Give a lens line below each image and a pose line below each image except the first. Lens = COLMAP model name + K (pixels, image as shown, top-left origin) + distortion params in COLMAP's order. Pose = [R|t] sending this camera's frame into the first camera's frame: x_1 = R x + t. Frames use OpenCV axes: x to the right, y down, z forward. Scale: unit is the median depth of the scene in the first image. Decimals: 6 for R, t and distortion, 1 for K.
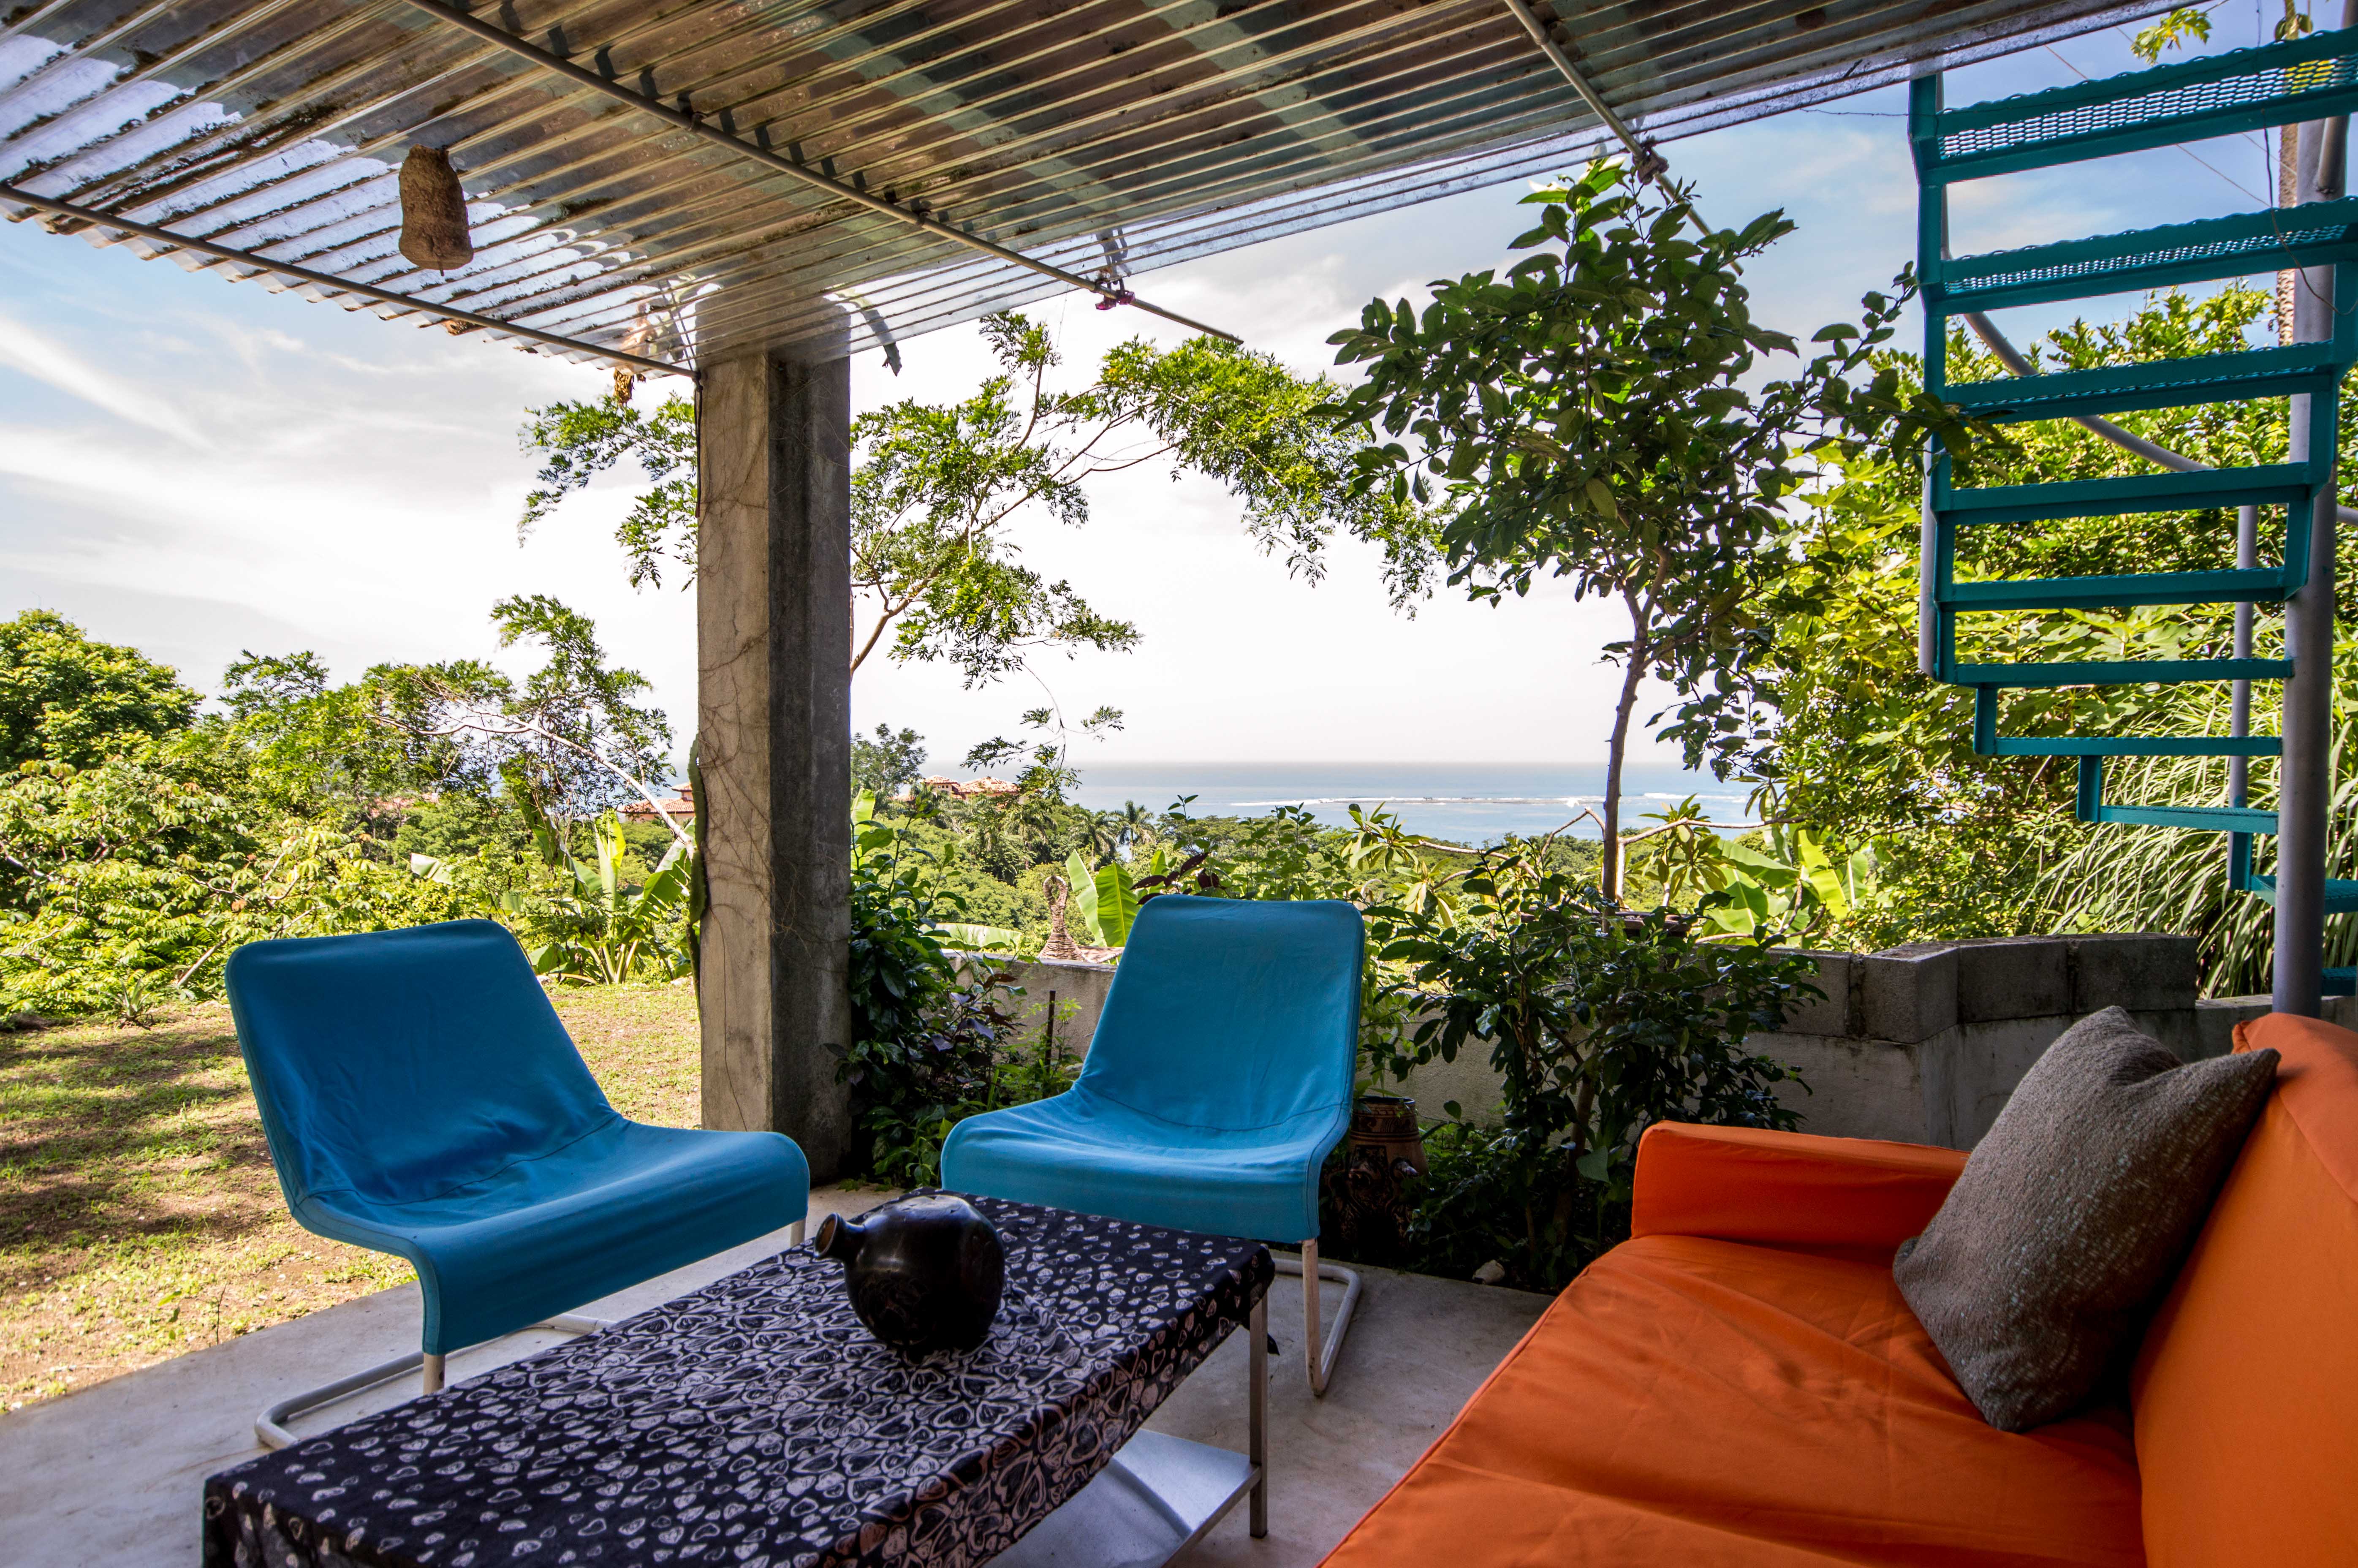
lens RADIAL K [[1458.0, 0, 1185.4], [0, 1458.0, 780.1], [0, 0, 1]] dist [0.007242, 0.000937]
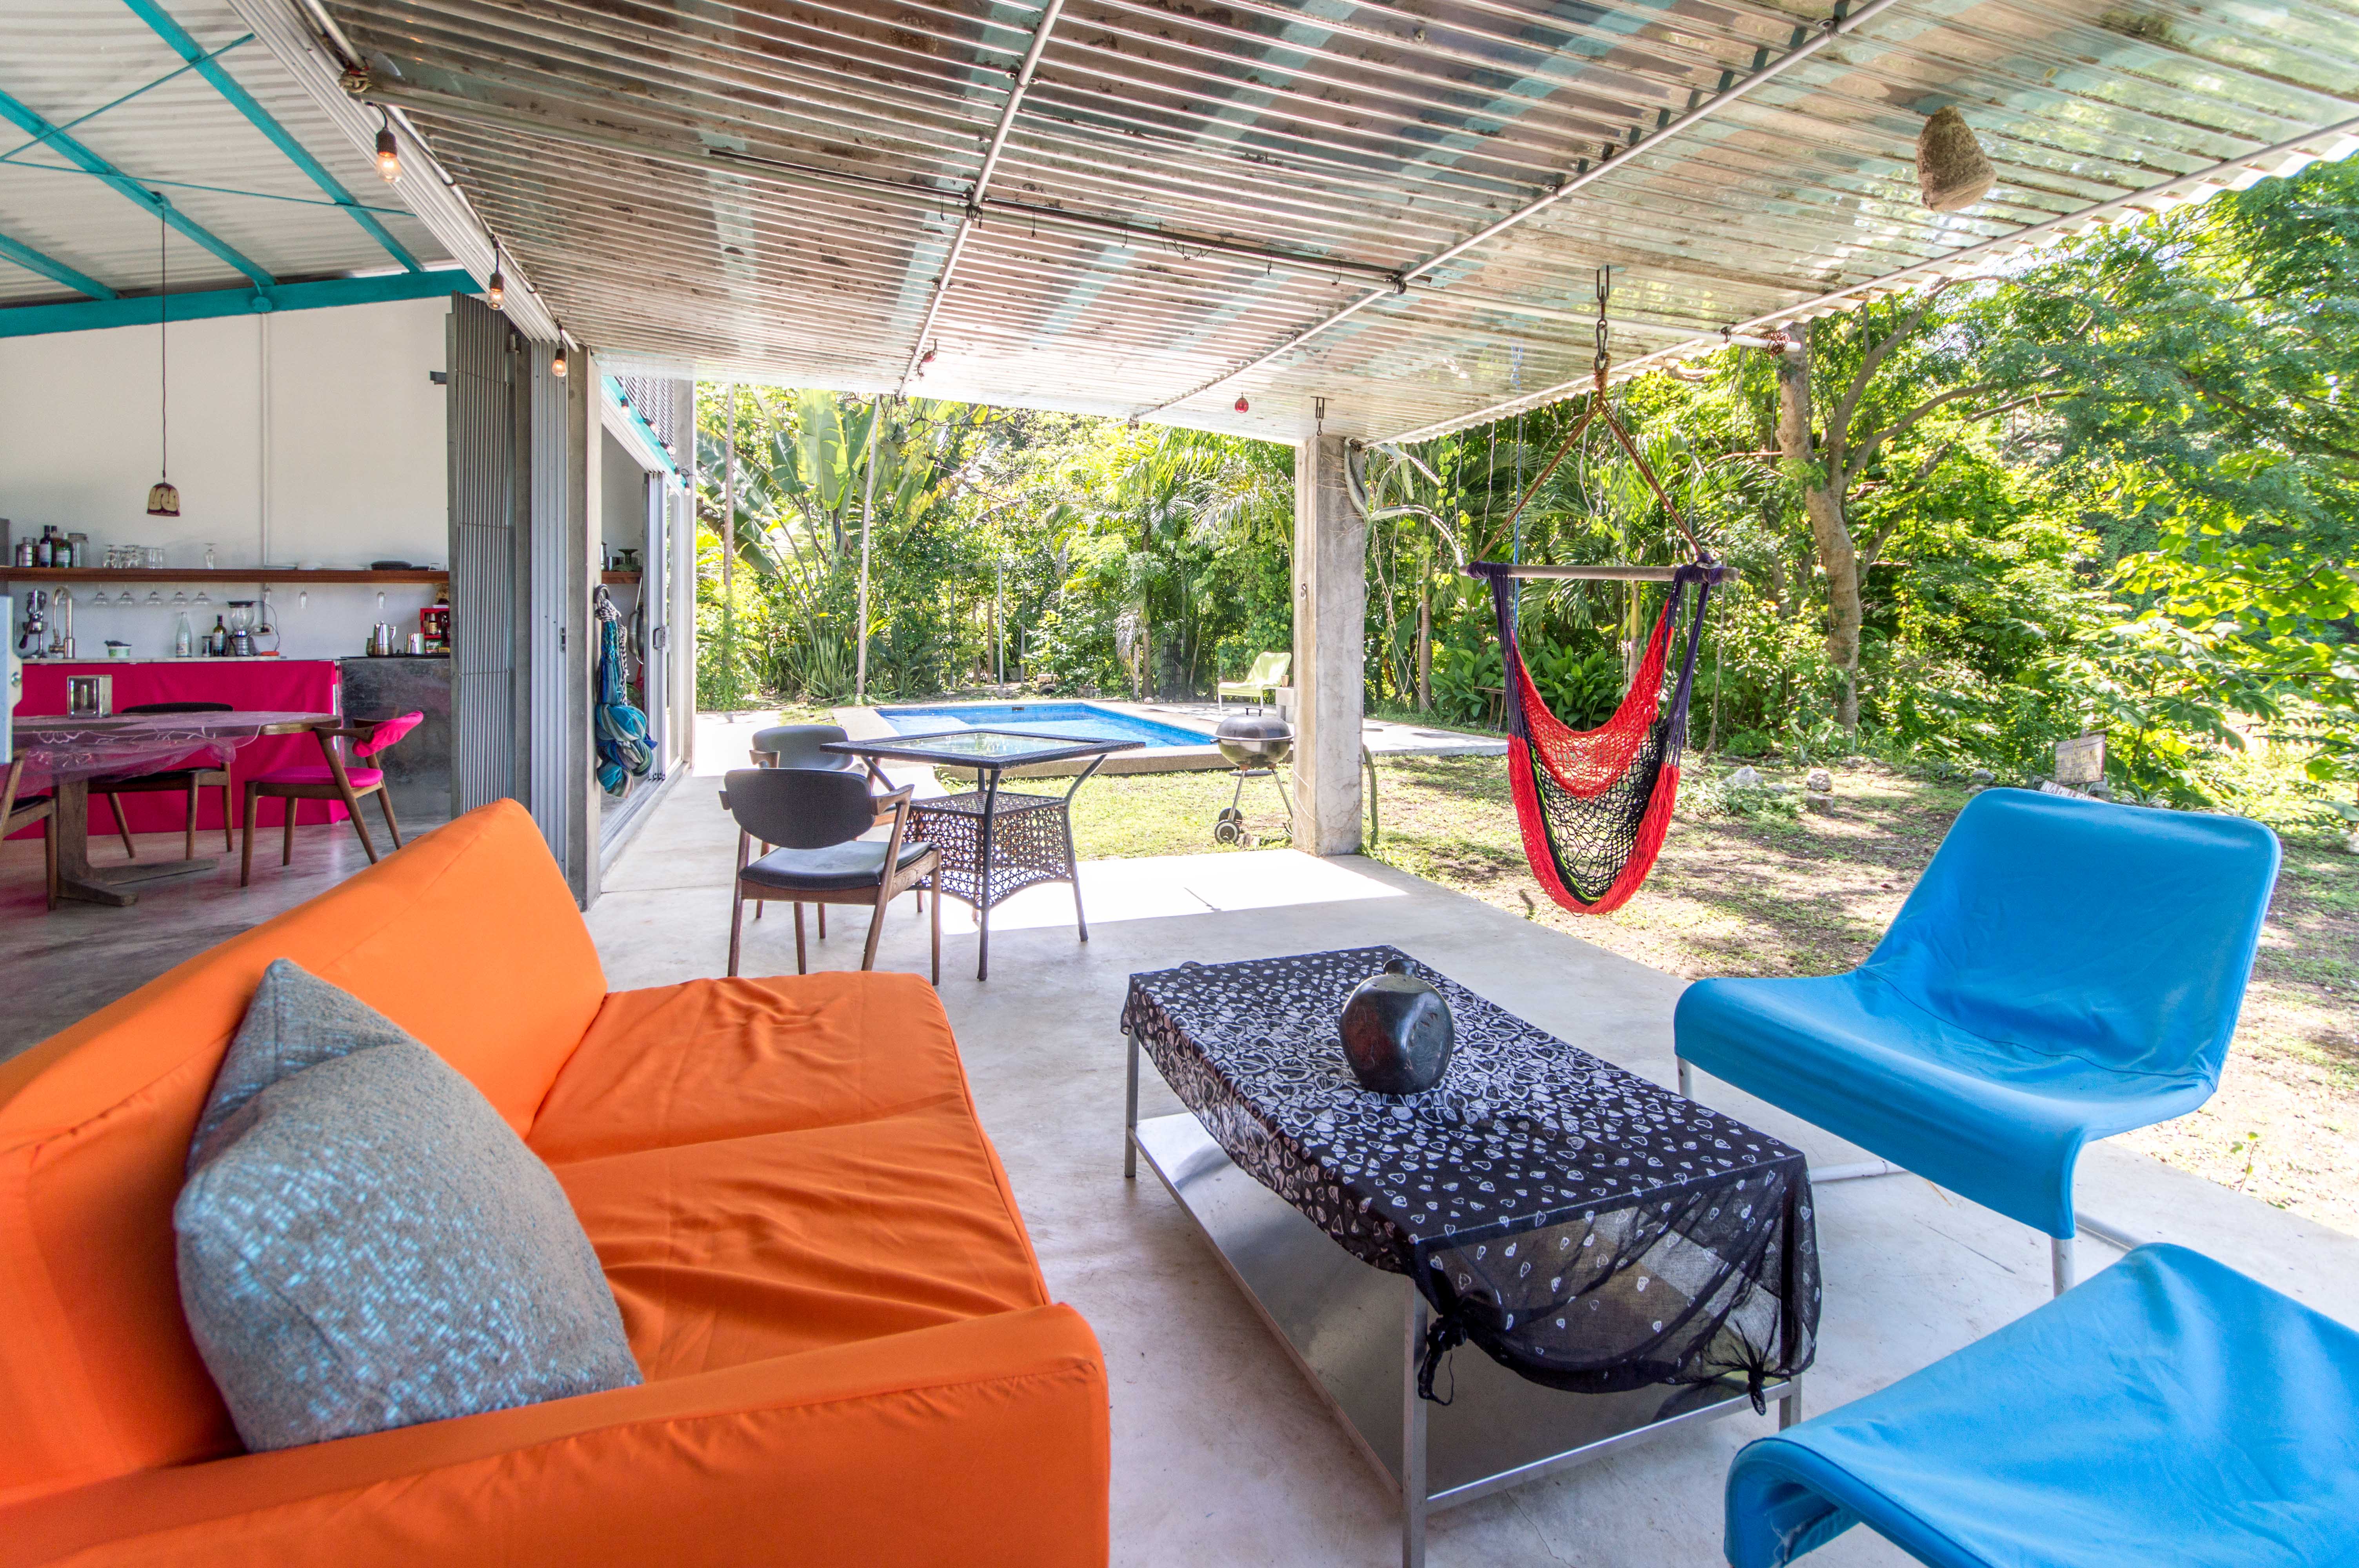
lens RADIAL K [[1063.4, 0, 1185.6], [0, 1063.4, 783.1], [0, 0, 1]] dist [-0.000864, 0.001158]
pose [[-0.624749, 0.096375, -0.774855, 0.602805], [-0.039052, 0.987255, 0.154280, -0.010286], [0.779849, 0.126645, -0.613023, 1.332083]]
